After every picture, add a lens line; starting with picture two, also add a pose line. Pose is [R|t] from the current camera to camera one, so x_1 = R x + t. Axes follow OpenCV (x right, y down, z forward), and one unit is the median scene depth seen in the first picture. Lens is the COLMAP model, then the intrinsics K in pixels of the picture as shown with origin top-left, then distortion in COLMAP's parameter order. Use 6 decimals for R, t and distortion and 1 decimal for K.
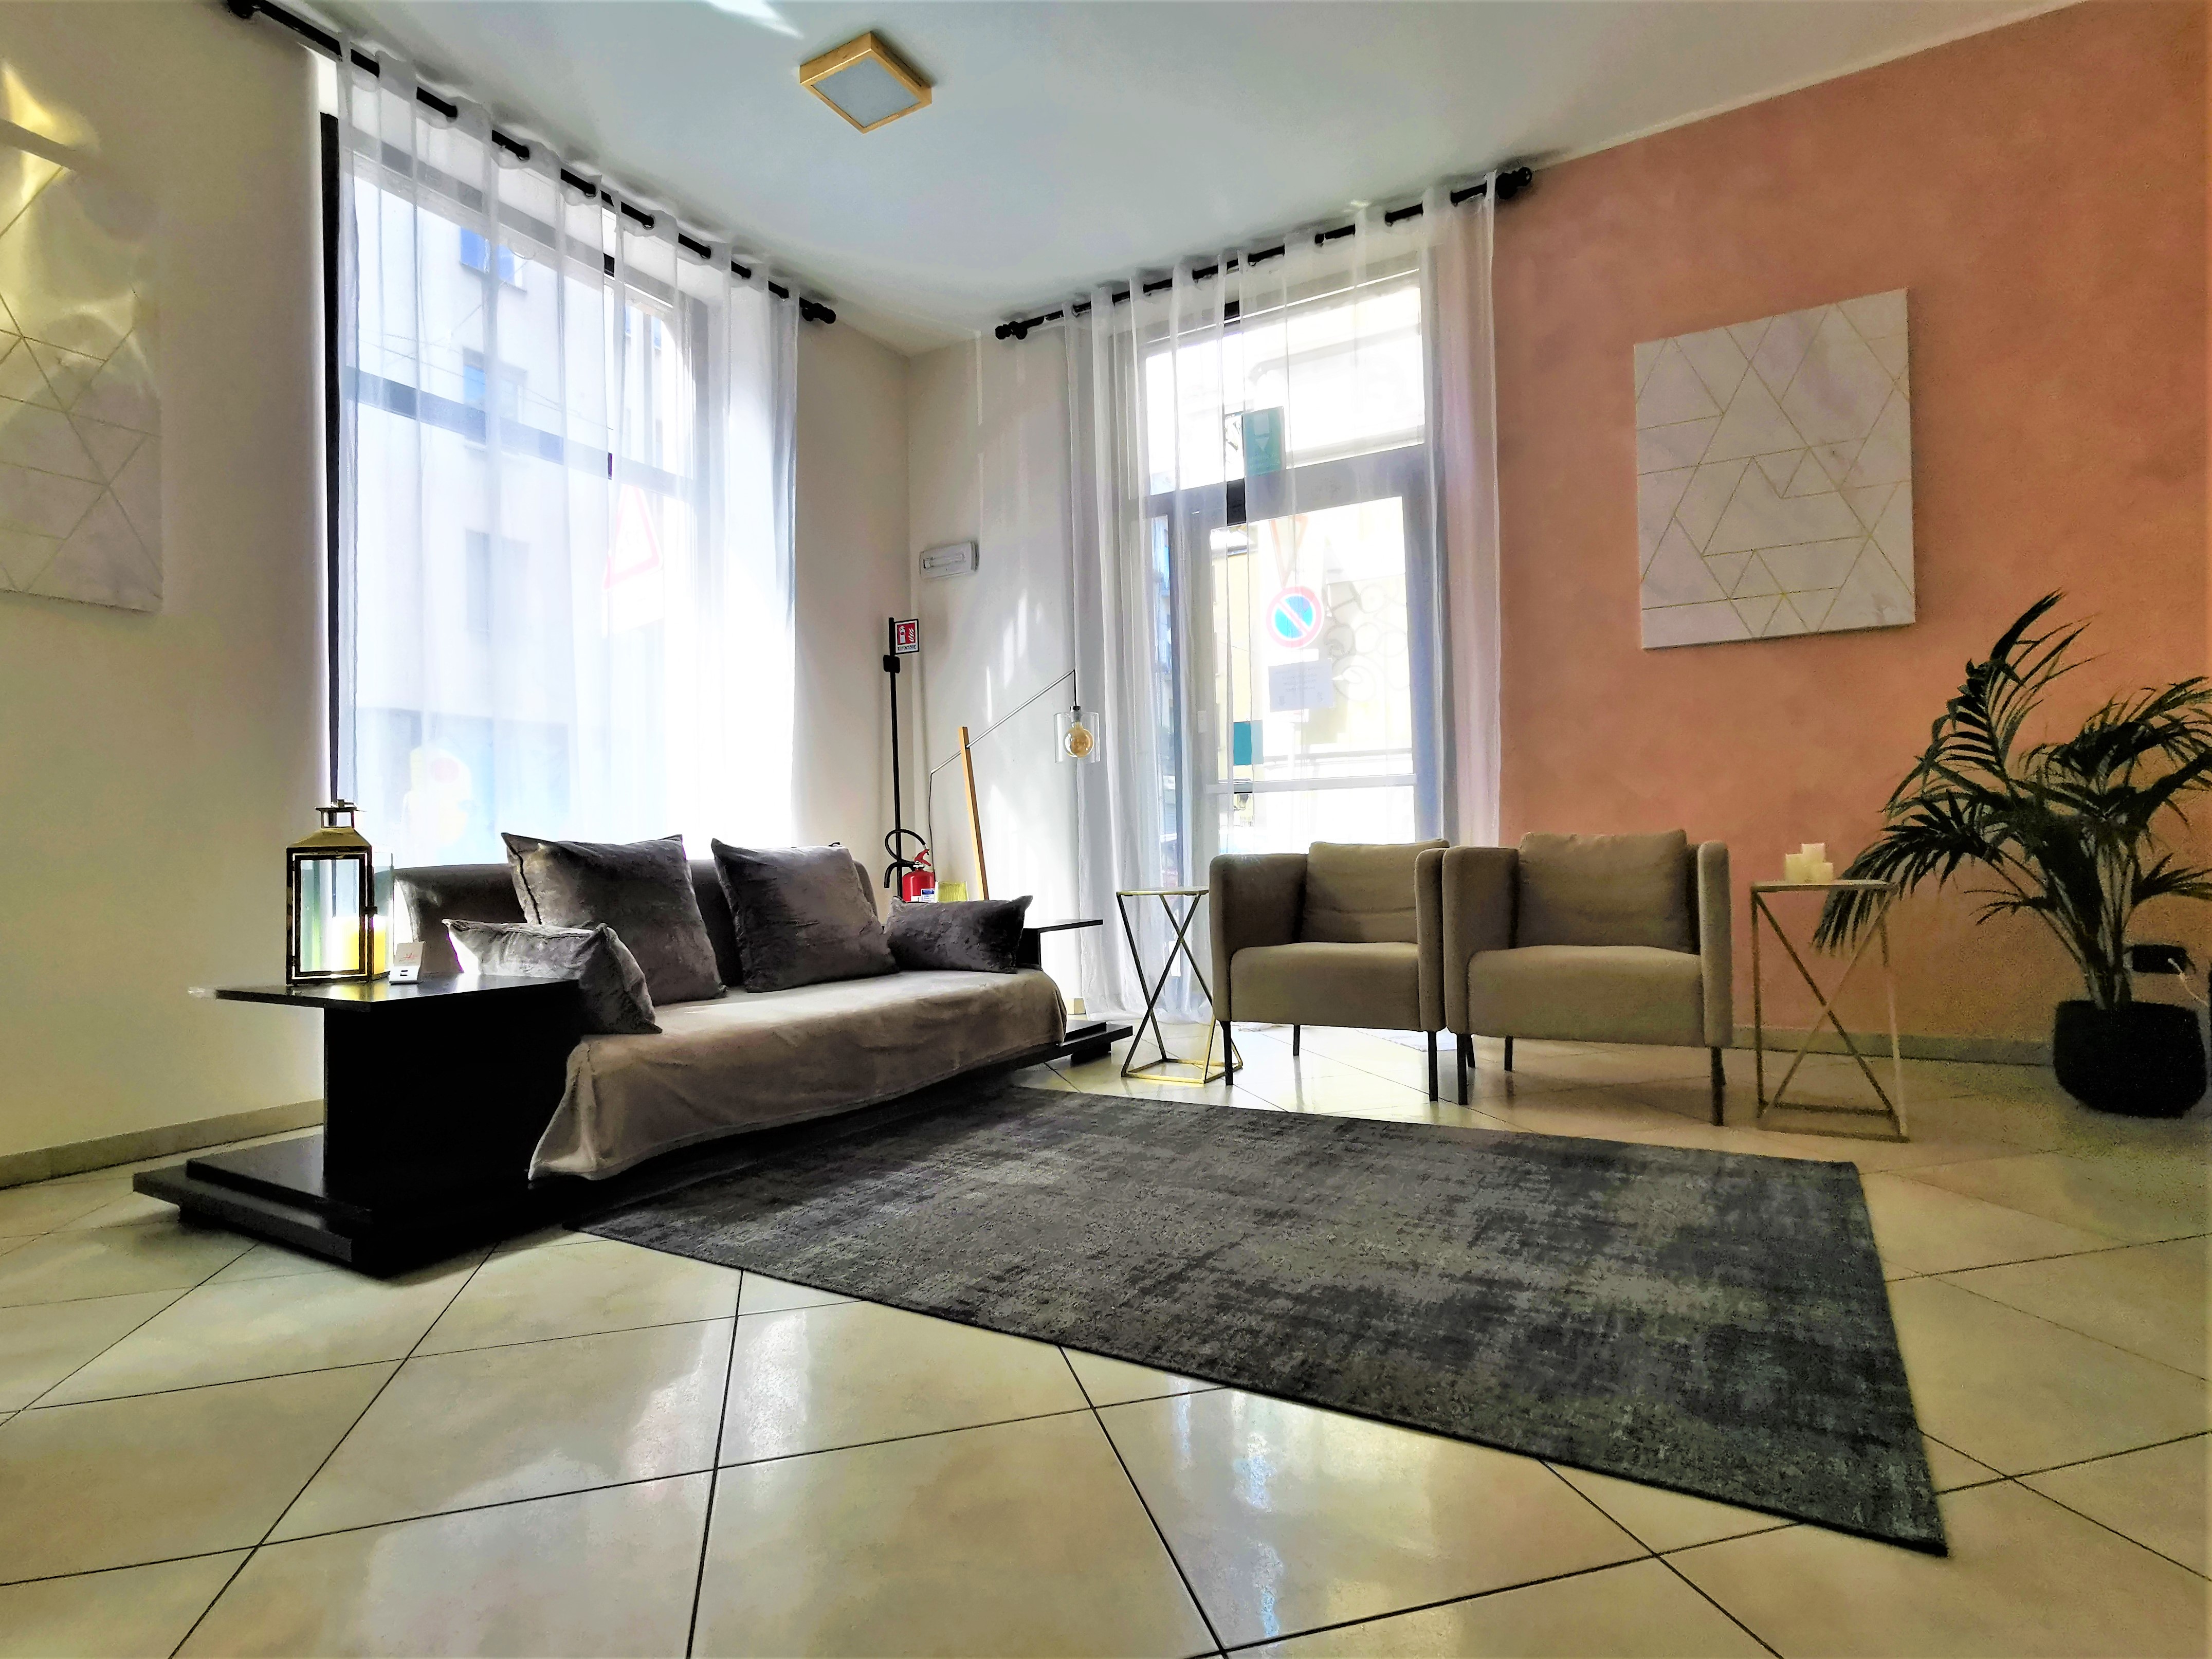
lens RADIAL K [[1094.6, 0, 1153.8], [0, 1094.6, 840.1], [0, 0, 1]] dist [-0.025455, 0.005056]
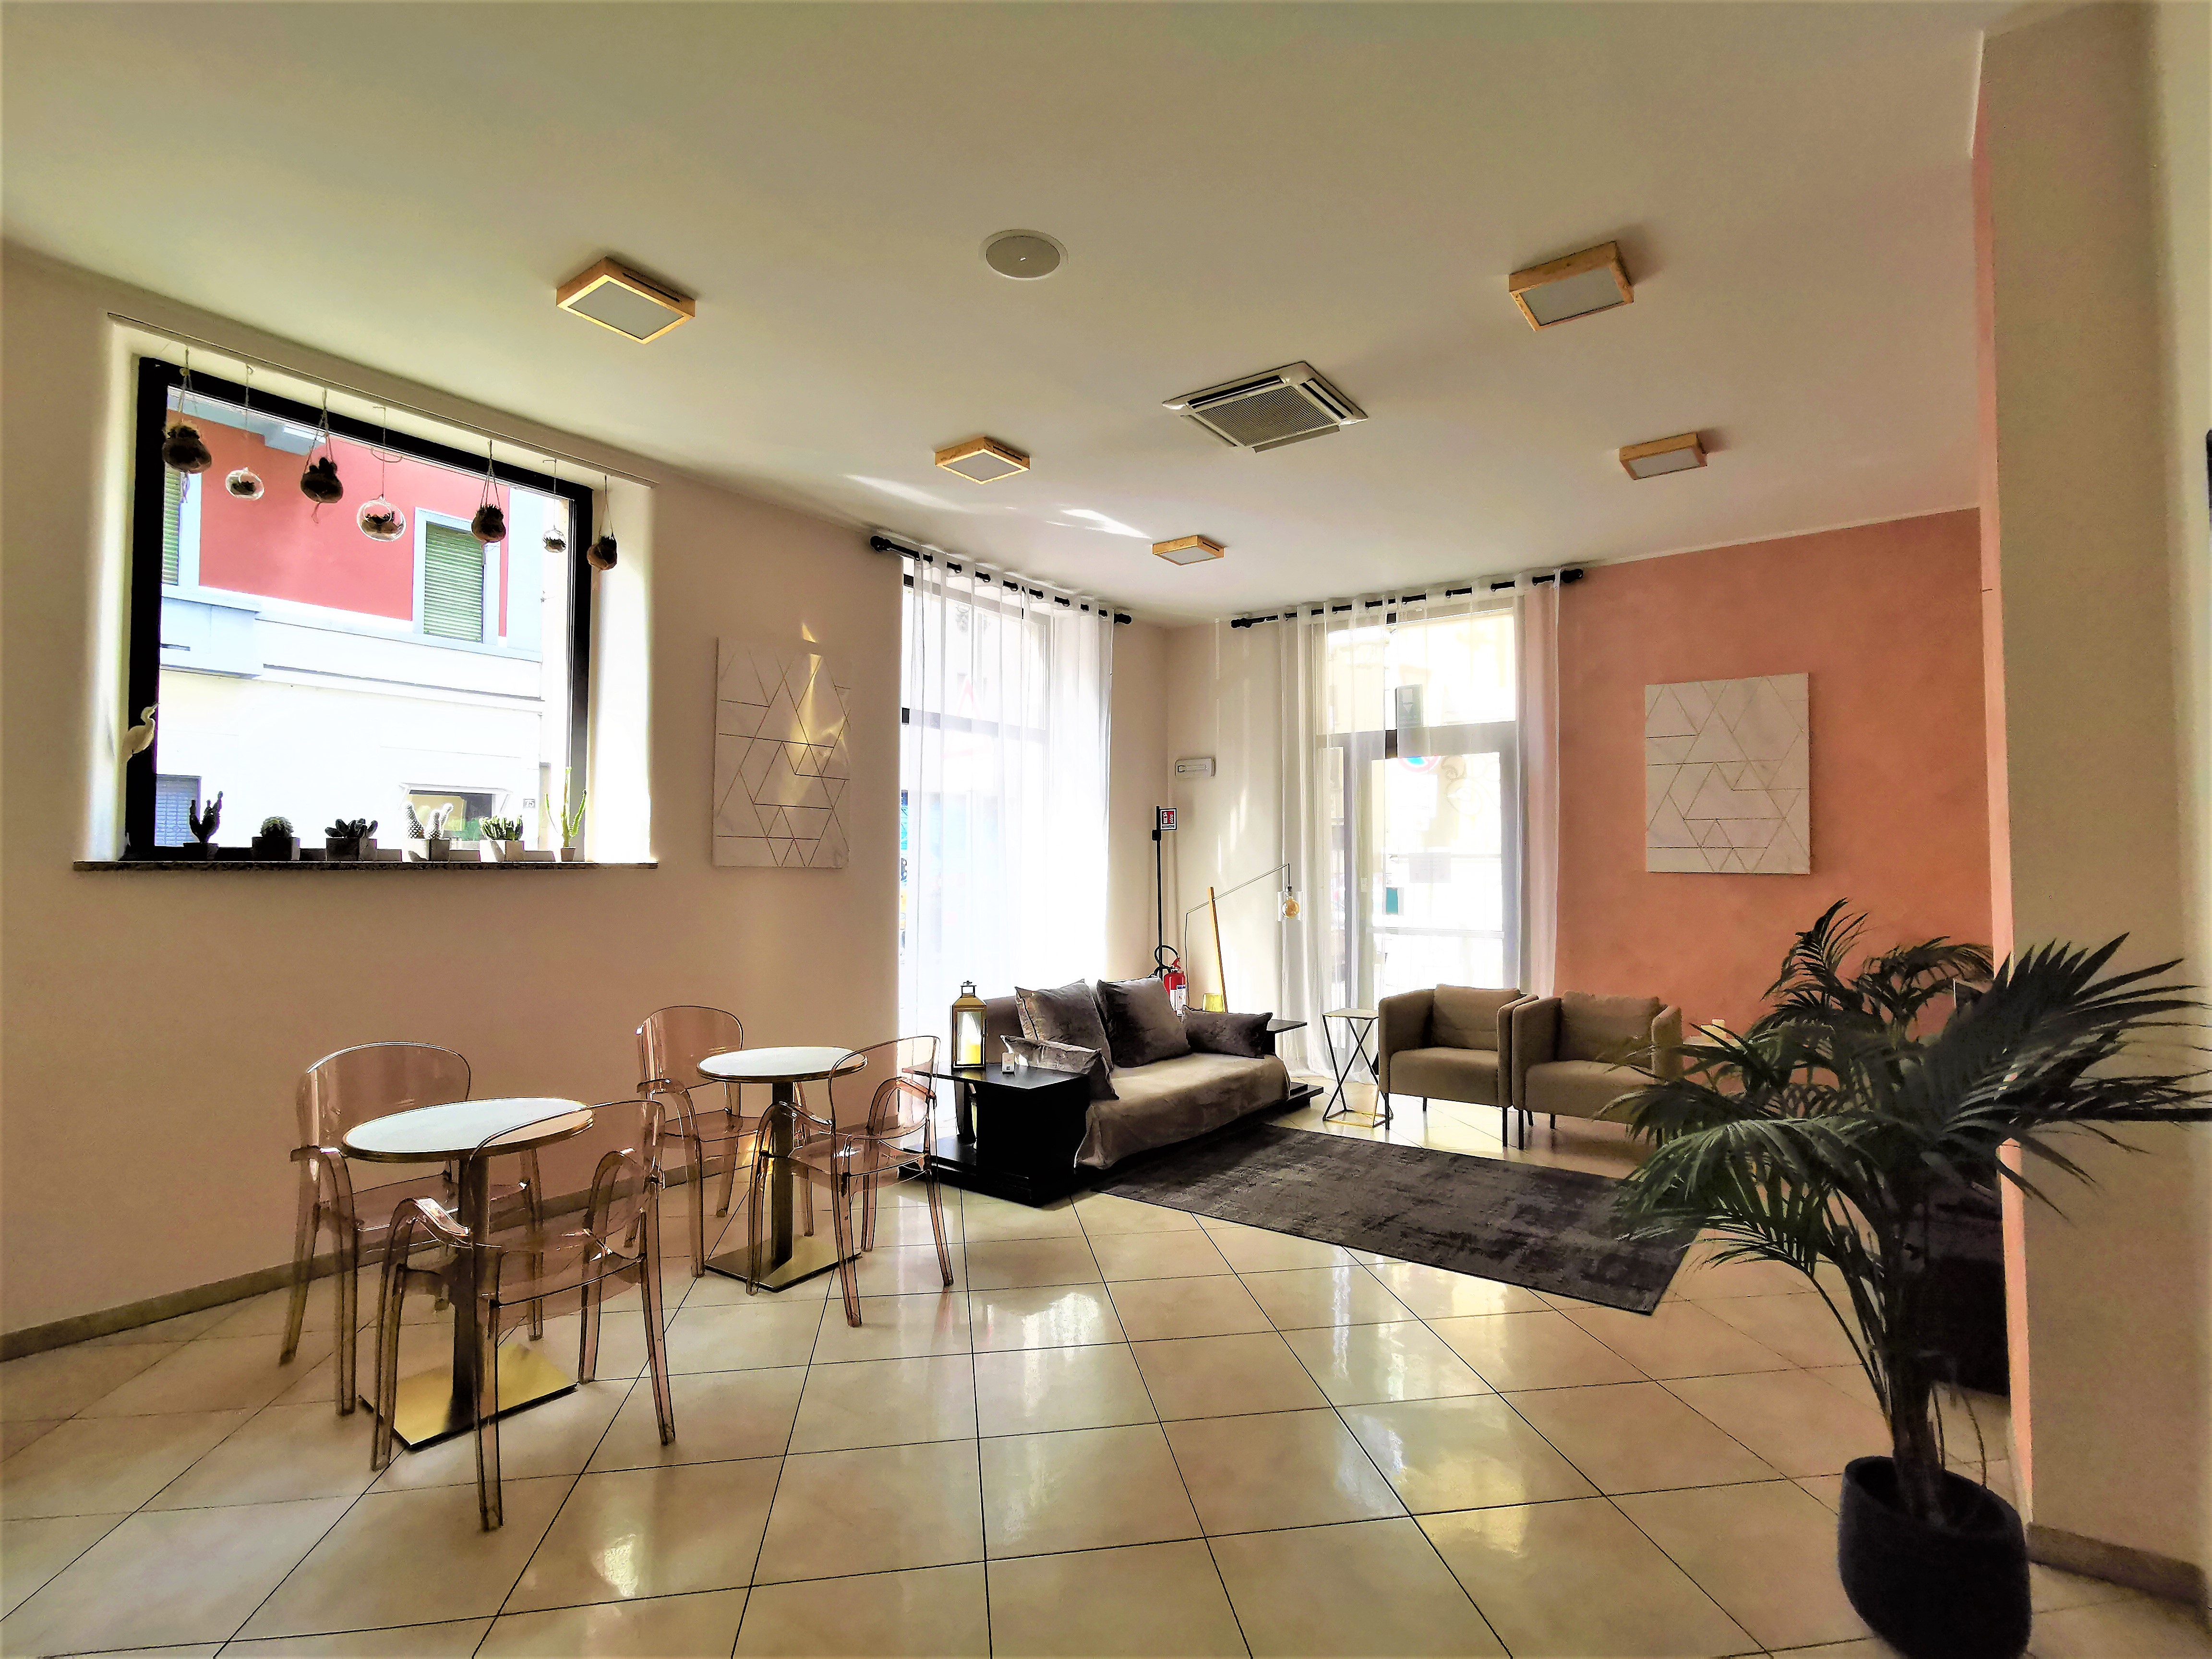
lens RADIAL K [[1094.5, 0, 1143.0], [0, 1094.5, 815.4], [0, 0, 1]] dist [-0.025455, 0.005056]
pose [[0.994110, 0.020216, -0.106476, -0.136291], [-0.022477, 0.999546, -0.020073, -0.221479], [0.106022, 0.022348, 0.994113, -0.740572]]
